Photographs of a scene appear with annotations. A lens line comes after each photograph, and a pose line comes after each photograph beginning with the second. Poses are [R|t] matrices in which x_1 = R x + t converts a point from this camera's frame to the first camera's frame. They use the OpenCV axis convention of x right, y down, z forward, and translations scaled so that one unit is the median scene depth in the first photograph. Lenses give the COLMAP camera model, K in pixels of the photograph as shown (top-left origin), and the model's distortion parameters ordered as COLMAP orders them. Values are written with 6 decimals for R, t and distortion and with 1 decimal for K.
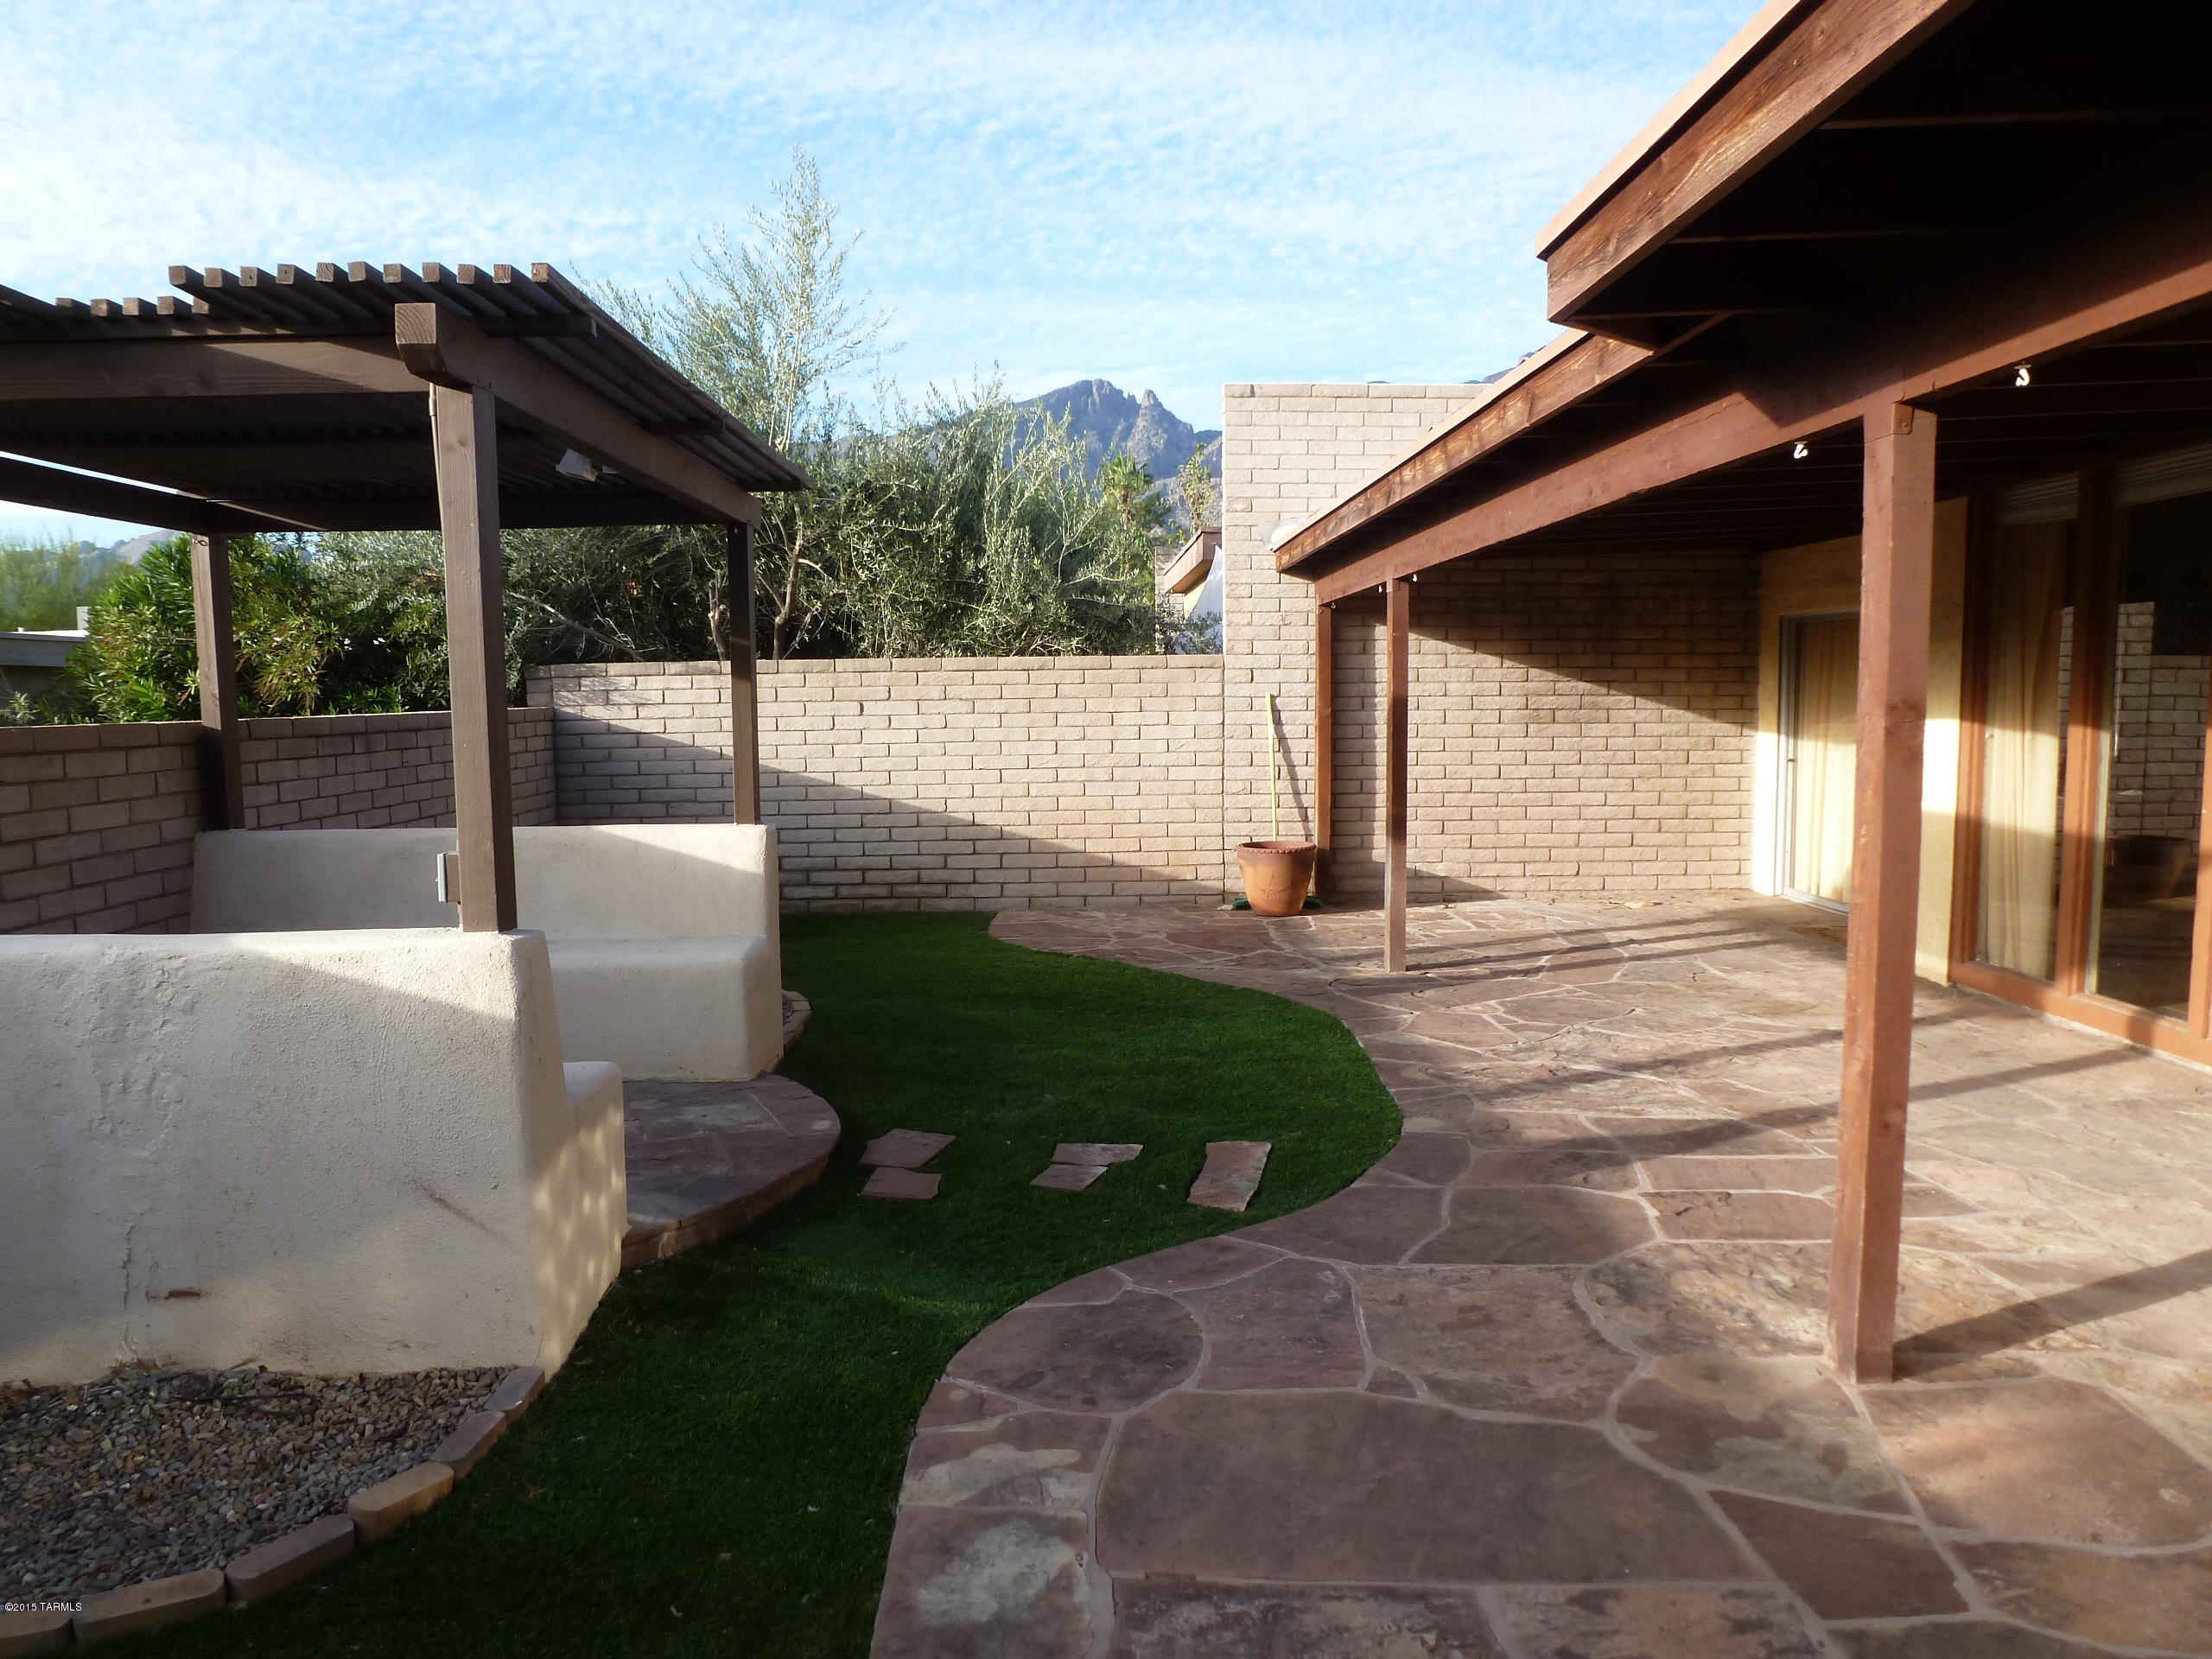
lens RADIAL K [[1585.8, 0, 1096.4], [0, 1585.8, 844.8], [0, 0, 1]] dist [-0.058395, 0.023202]
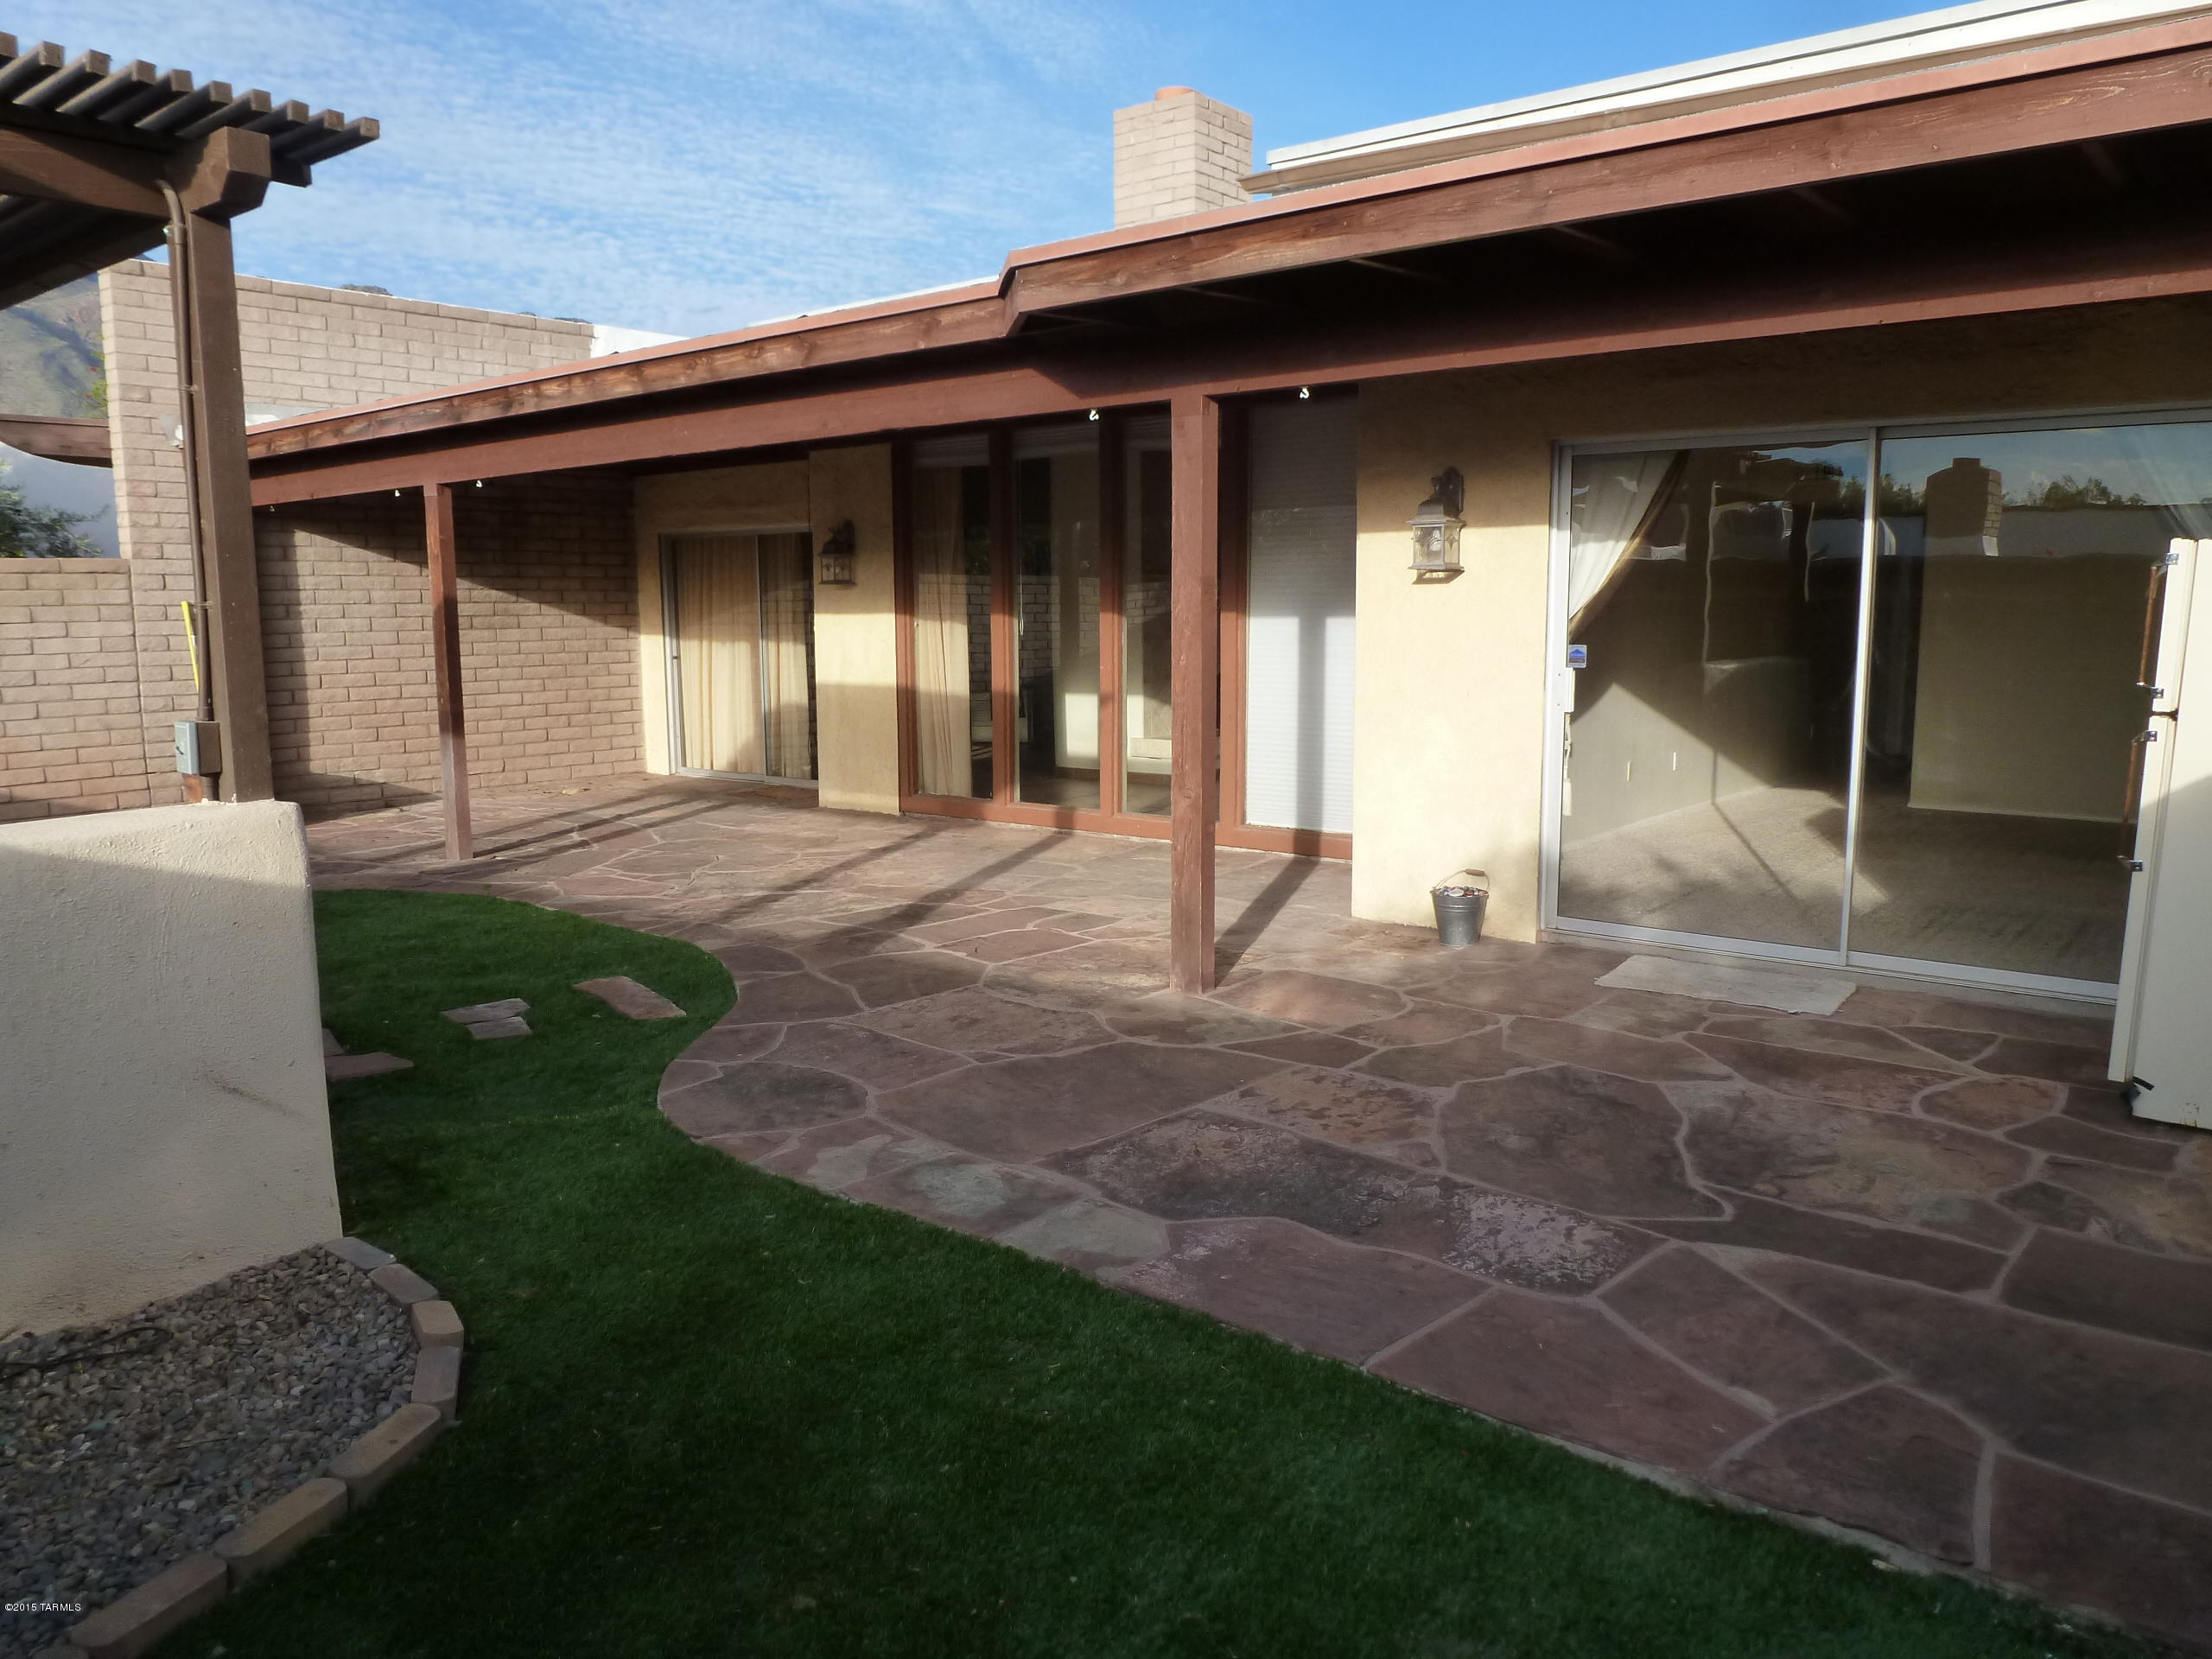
lens RADIAL K [[1585.8, 0, 1097.4], [0, 1585.8, 833.7], [0, 0, 1]] dist [-0.058395, 0.023202]
pose [[0.647349, -0.105088, 0.754914, -0.657528], [0.076195, 0.994411, 0.073088, 0.037595], [-0.758375, 0.010208, 0.651738, -0.005958]]
